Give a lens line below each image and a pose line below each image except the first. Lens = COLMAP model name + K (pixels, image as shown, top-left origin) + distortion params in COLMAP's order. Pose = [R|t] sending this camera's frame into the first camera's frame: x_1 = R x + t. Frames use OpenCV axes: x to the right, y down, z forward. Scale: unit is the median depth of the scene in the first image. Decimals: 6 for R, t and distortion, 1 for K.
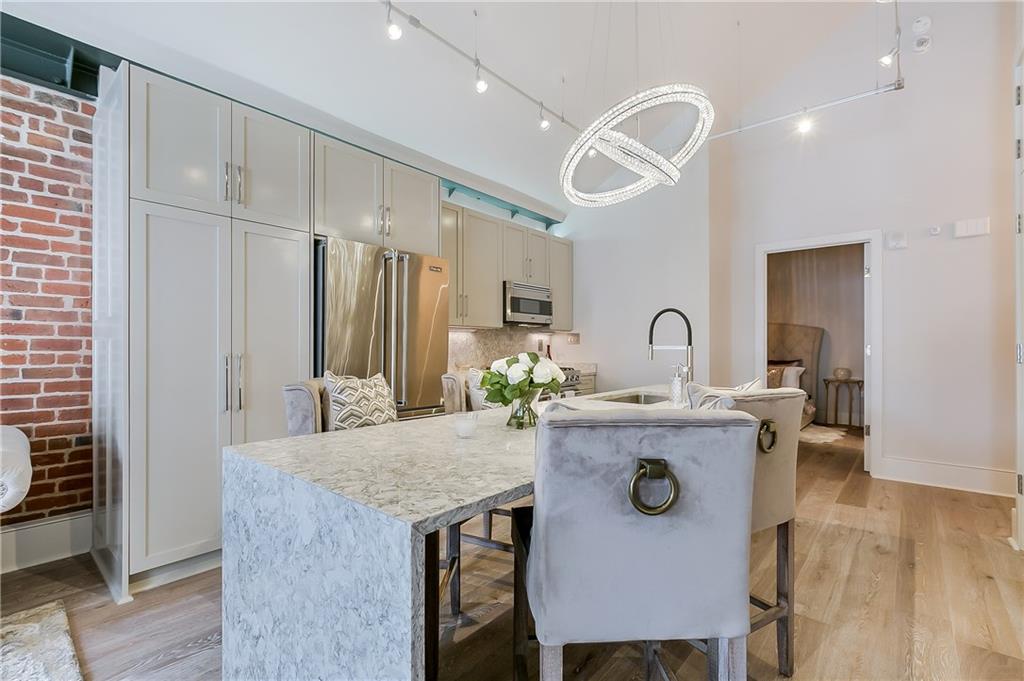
lens RADIAL K [[465.1, 0, 516.7], [0, 465.1, 341.6], [0, 0, 1]] dist [0.001492, 0.000464]
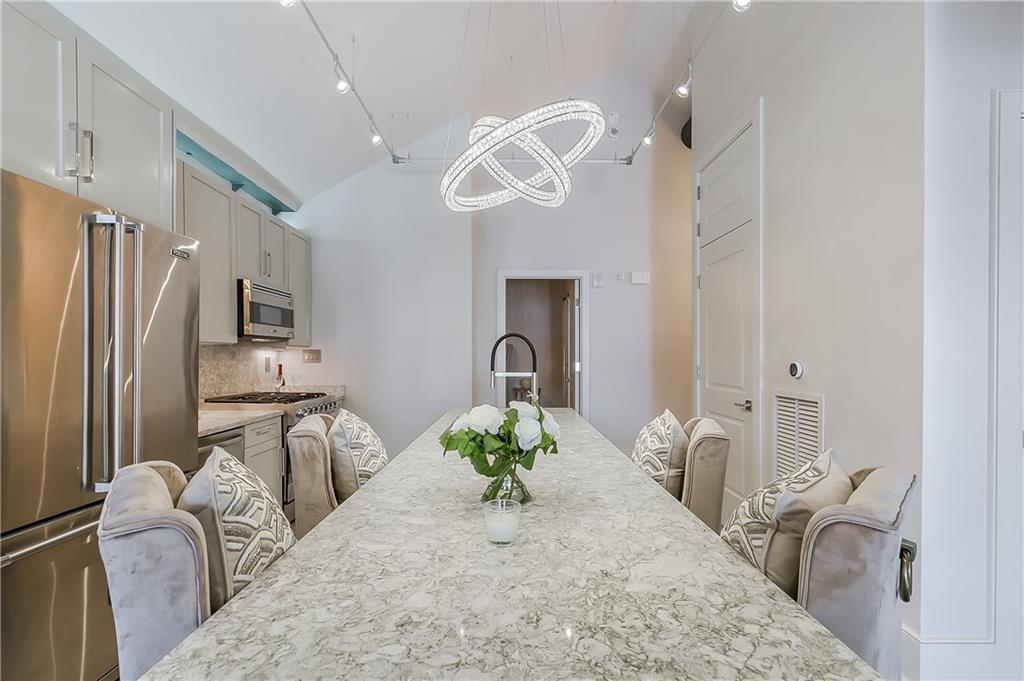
lens RADIAL K [[468.1, 0, 512.9], [0, 468.1, 350.5], [0, 0, 1]] dist [0.002683, 0.000370]
pose [[0.753622, 0.005778, 0.657283, -0.175683], [-0.006867, 0.999976, -0.000917, -0.020395], [-0.657273, -0.003822, 0.753643, 0.164741]]
